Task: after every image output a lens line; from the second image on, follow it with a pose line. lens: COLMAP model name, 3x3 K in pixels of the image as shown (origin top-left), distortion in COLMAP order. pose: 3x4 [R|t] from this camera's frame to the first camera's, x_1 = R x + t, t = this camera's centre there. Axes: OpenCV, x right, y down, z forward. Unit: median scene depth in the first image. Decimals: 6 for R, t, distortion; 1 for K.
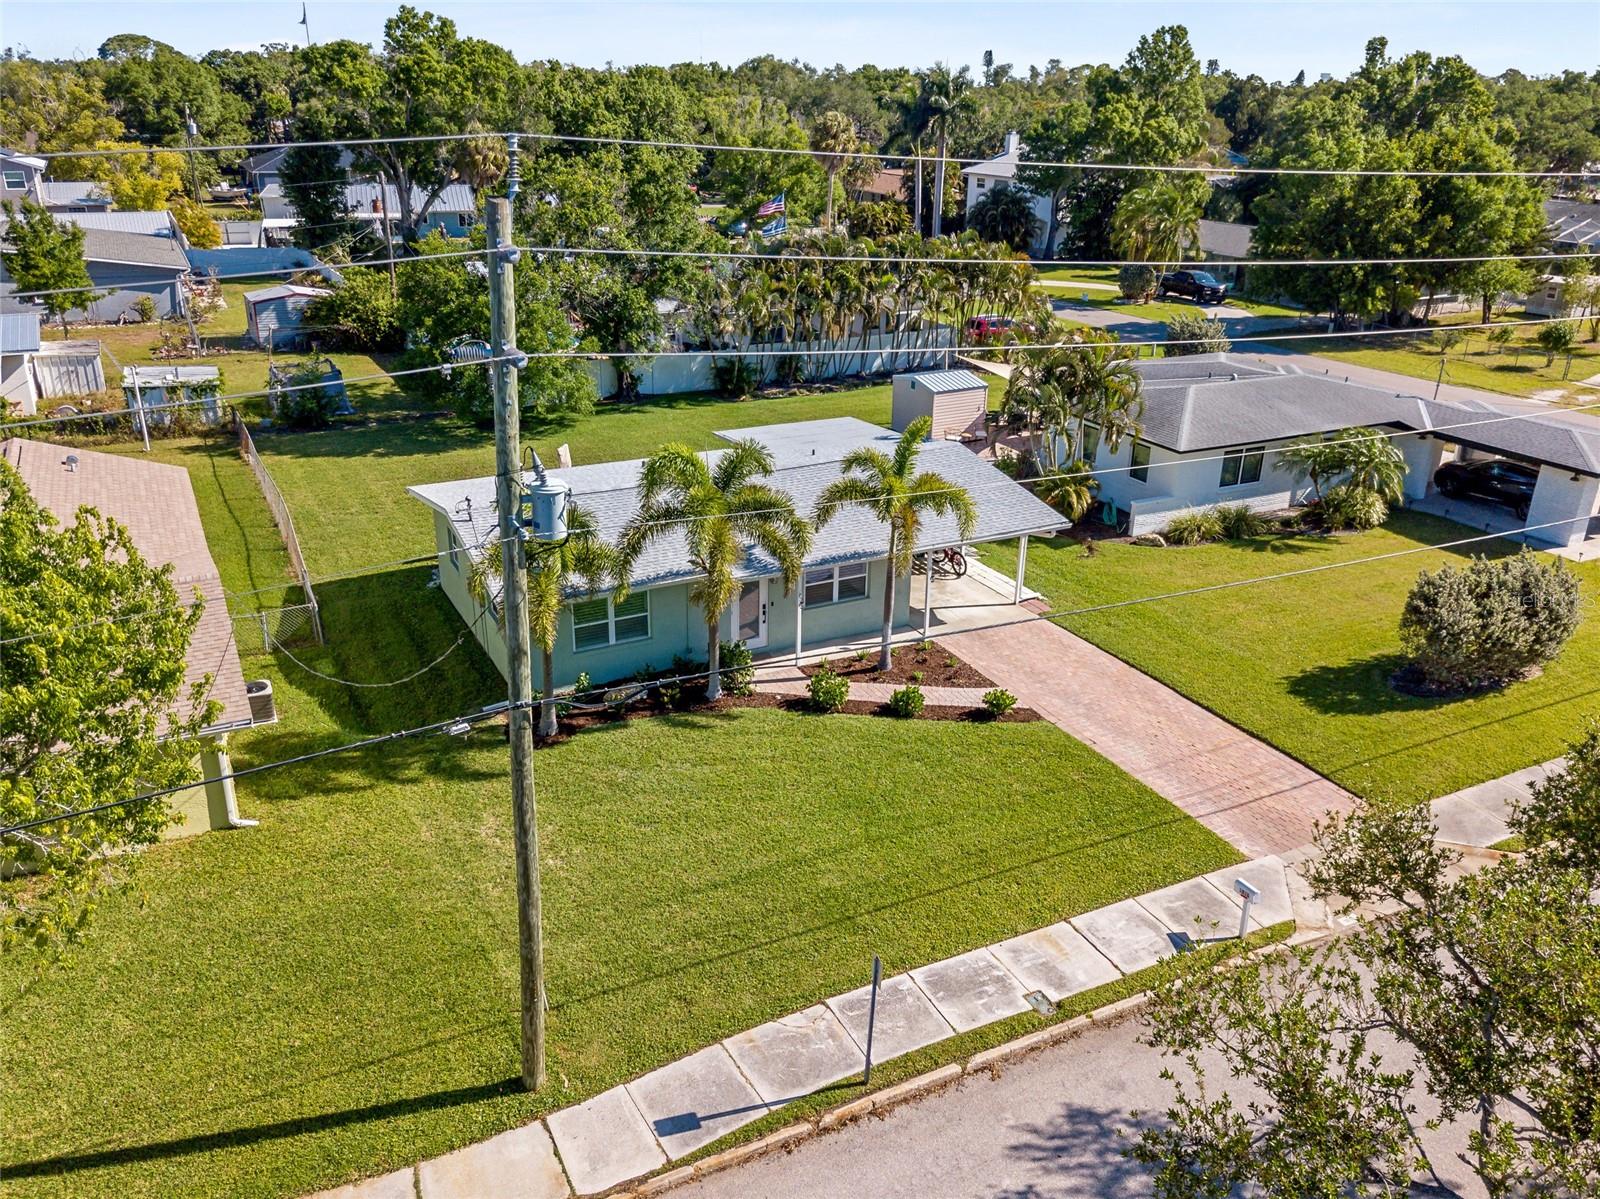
lens RADIAL K [[1249.3, 0, 800.0], [0, 1249.3, 599.5], [0, 0, 1]] dist [0.025799, -0.004351]
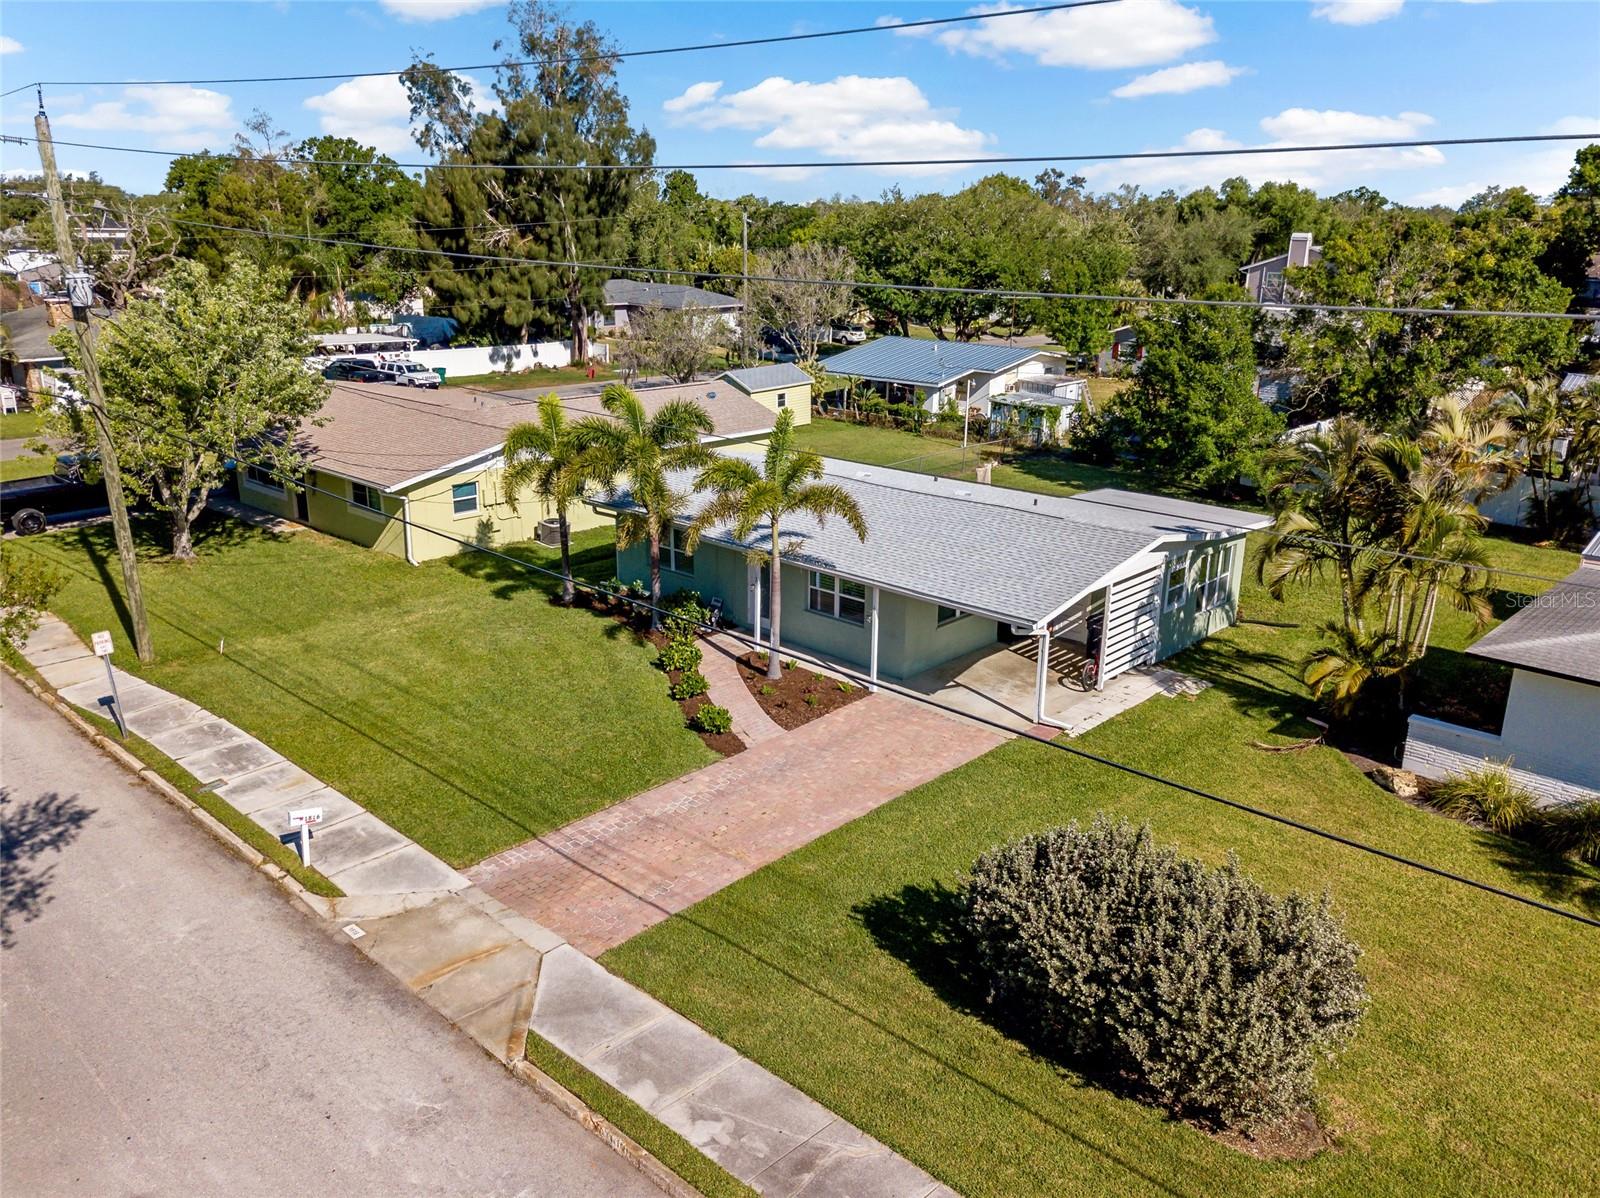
lens RADIAL K [[1238.2, 0, 800.0], [0, 1238.2, 599.0], [0, 0, 1]] dist [0.026616, -0.011122]
pose [[0.338083, 0.266753, -0.902520, 0.890948], [-0.364440, 0.921275, 0.135777, -0.132855], [0.867688, 0.283010, 0.408683, 0.601694]]
